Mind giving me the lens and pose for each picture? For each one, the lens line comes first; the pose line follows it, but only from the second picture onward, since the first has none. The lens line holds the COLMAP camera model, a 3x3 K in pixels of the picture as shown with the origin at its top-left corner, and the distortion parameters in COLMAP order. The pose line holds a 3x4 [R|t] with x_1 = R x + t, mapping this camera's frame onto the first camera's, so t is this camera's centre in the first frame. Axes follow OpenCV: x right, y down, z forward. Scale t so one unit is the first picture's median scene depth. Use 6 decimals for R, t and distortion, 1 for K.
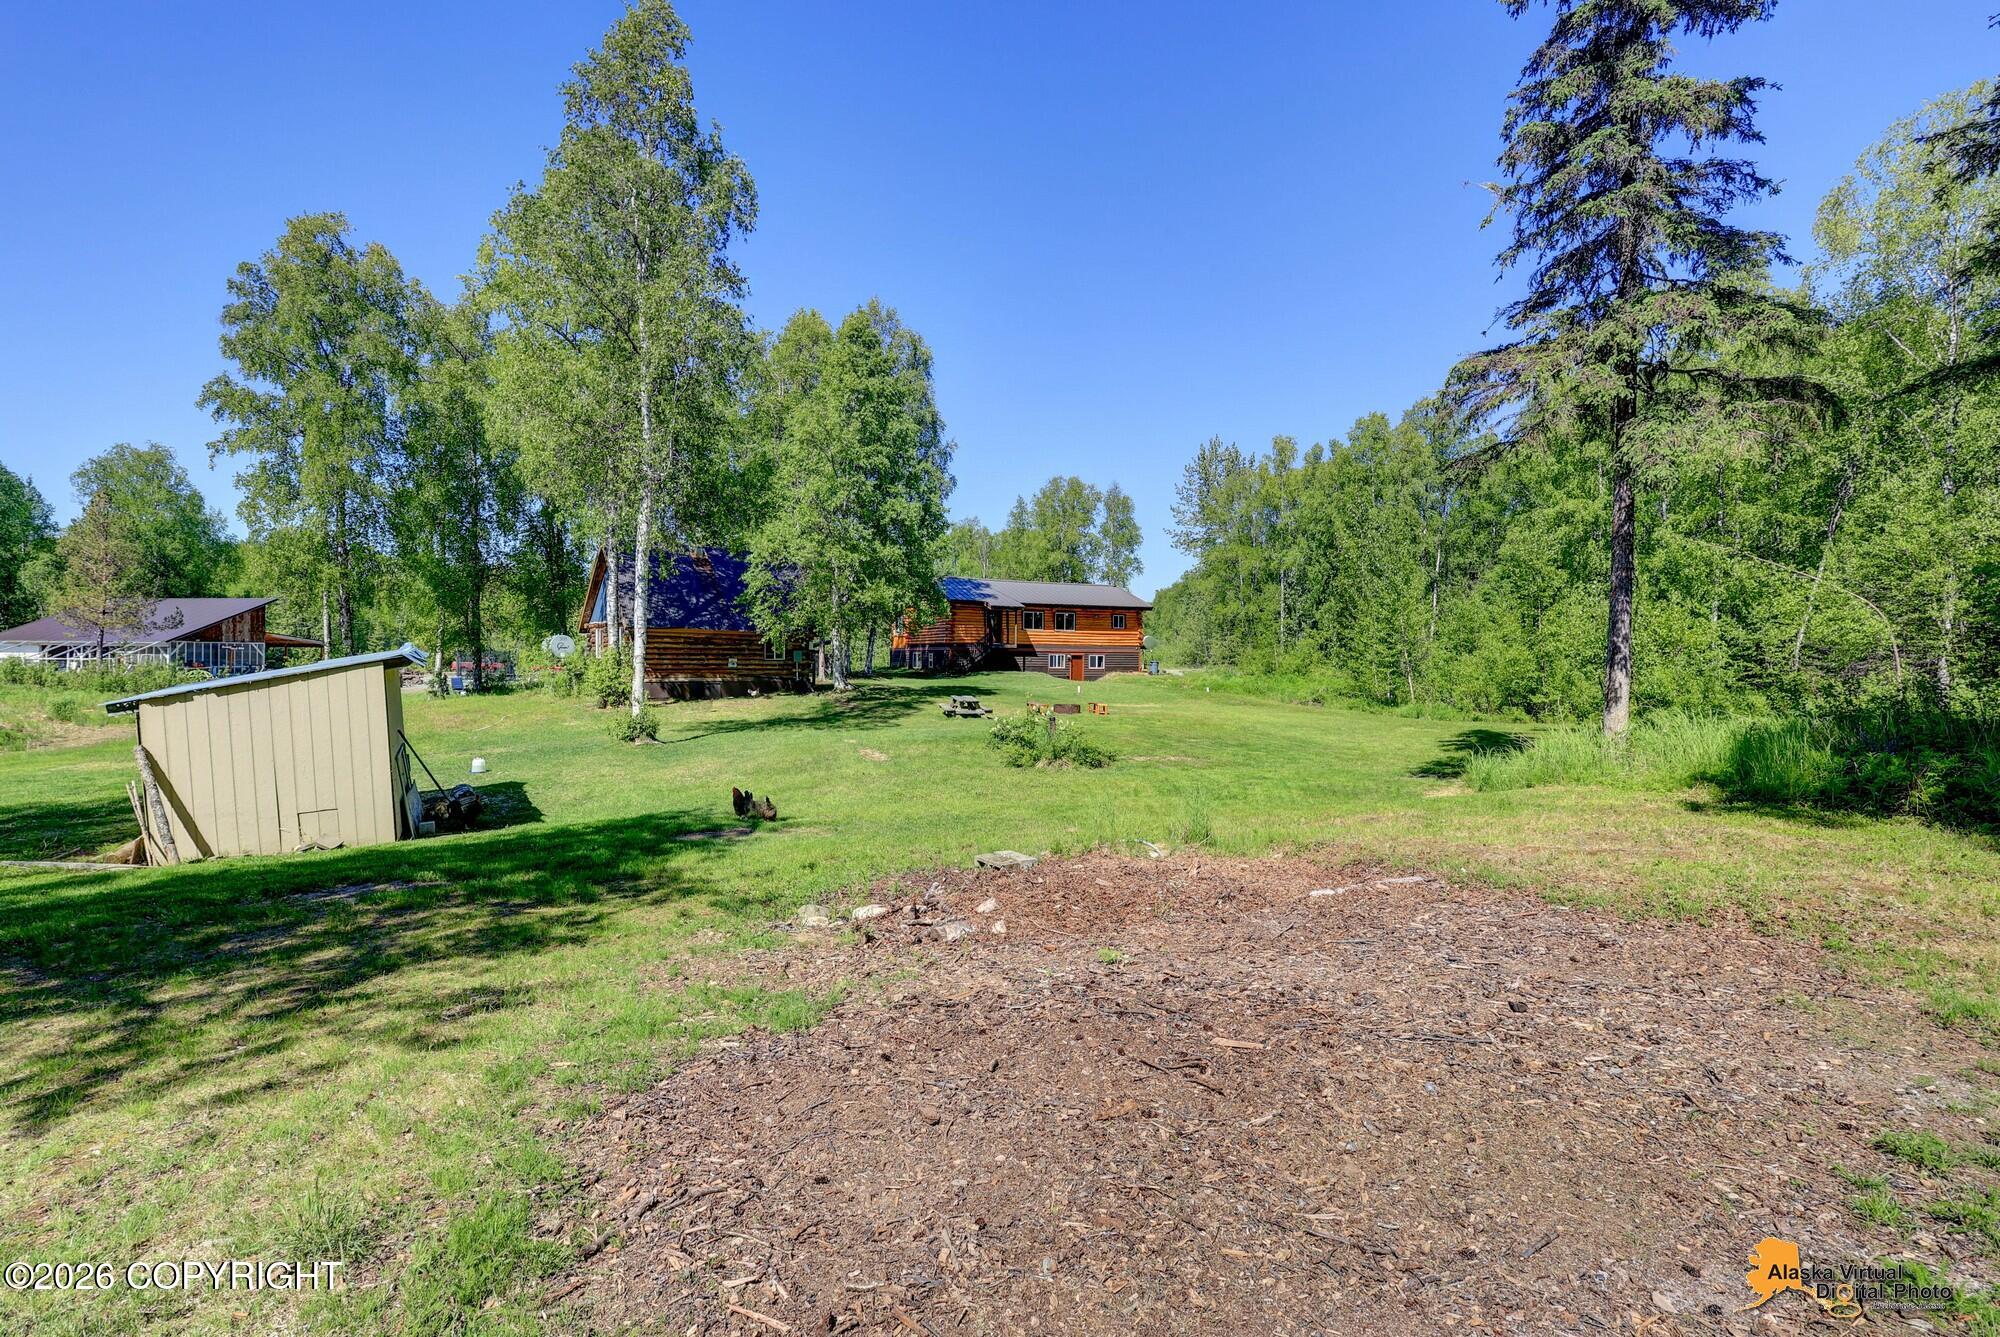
lens RADIAL K [[859.4, 0, 1005.7], [0, 859.4, 670.9], [0, 0, 1]] dist [0.000607, -0.000003]
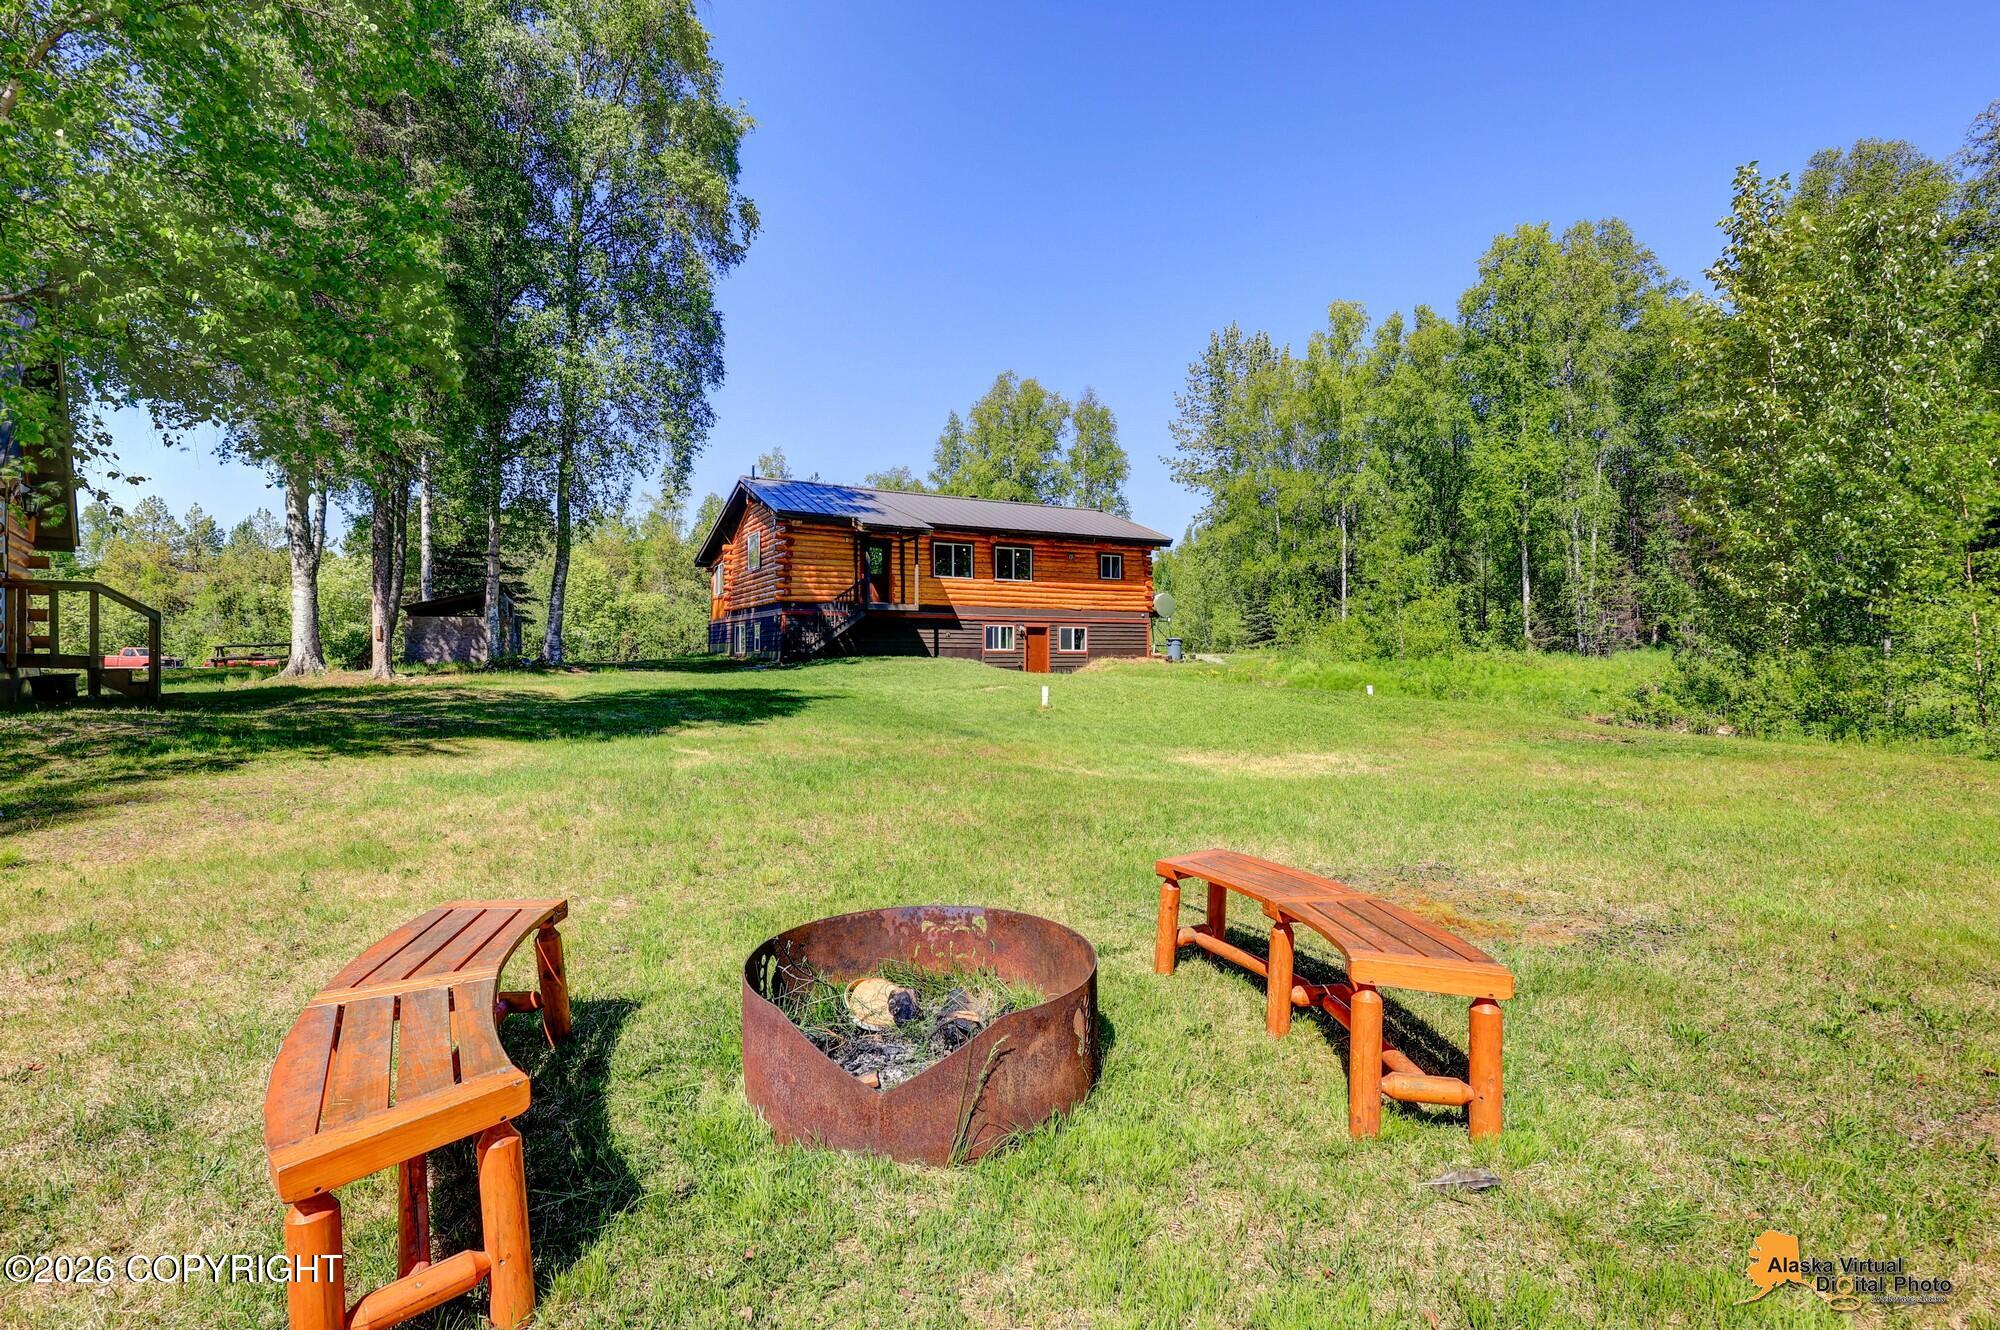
lens RADIAL K [[939.6, 0, 999.8], [0, 939.6, 658.8], [0, 0, 1]] dist [0.000105, 0.000235]
pose [[0.999021, -0.007826, 0.043552, 0.032478], [0.008176, 0.999936, -0.007846, 0.006218], [-0.043488, 0.008194, 0.999020, 0.394727]]
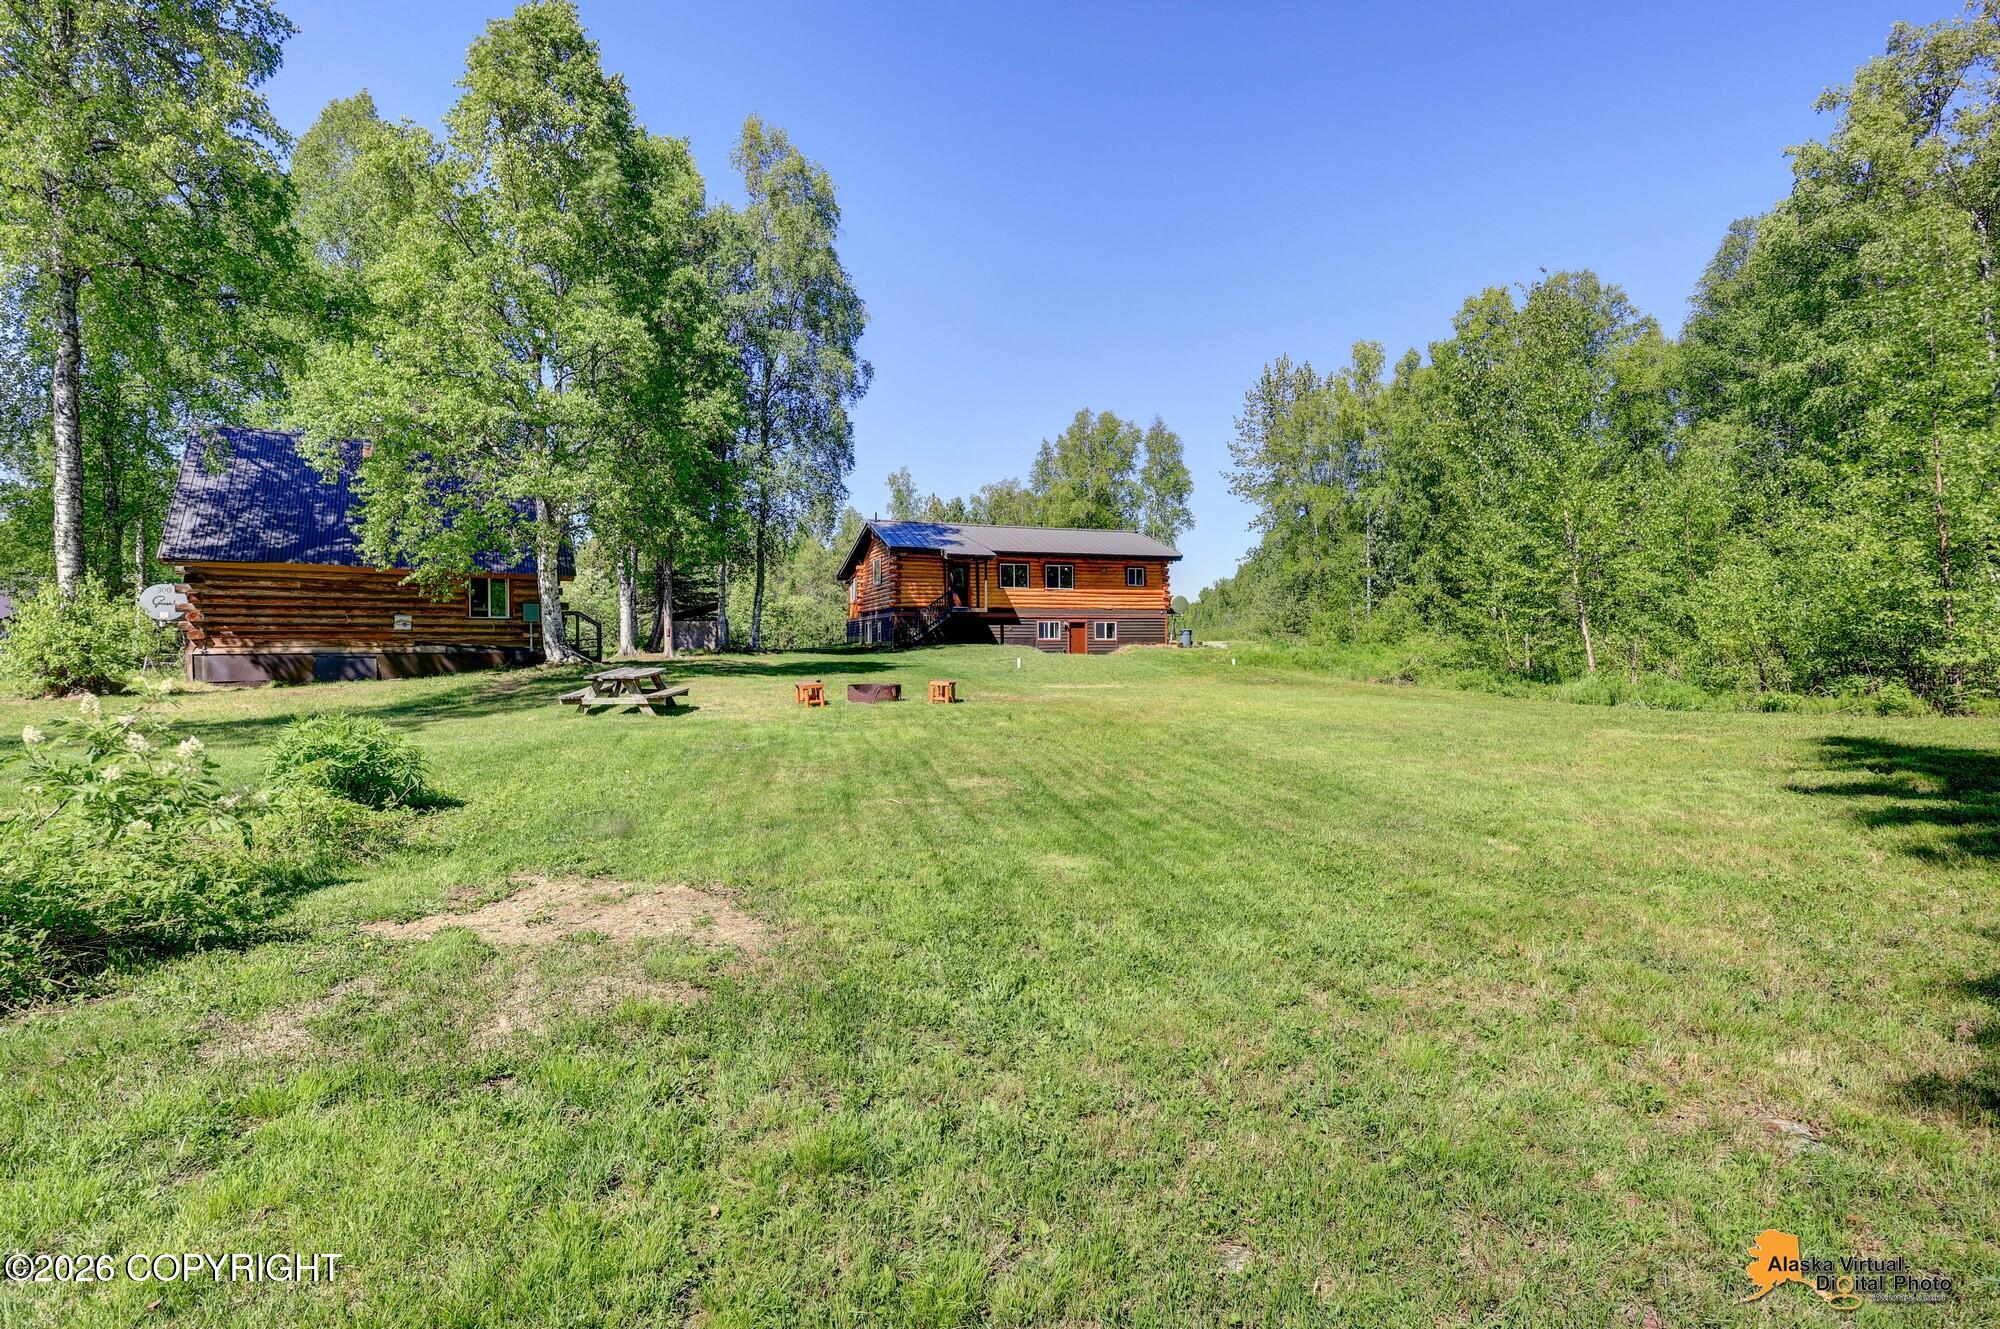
lens RADIAL K [[898.8, 0, 1000.0], [0, 898.8, 664.5], [0, 0, 1]] dist [-0.001497, -0.000353]
pose [[0.995812, -0.012294, -0.090598, 0.082771], [0.013157, 0.999874, 0.008936, 0.010393], [0.090476, -0.010090, 0.995847, 0.209825]]
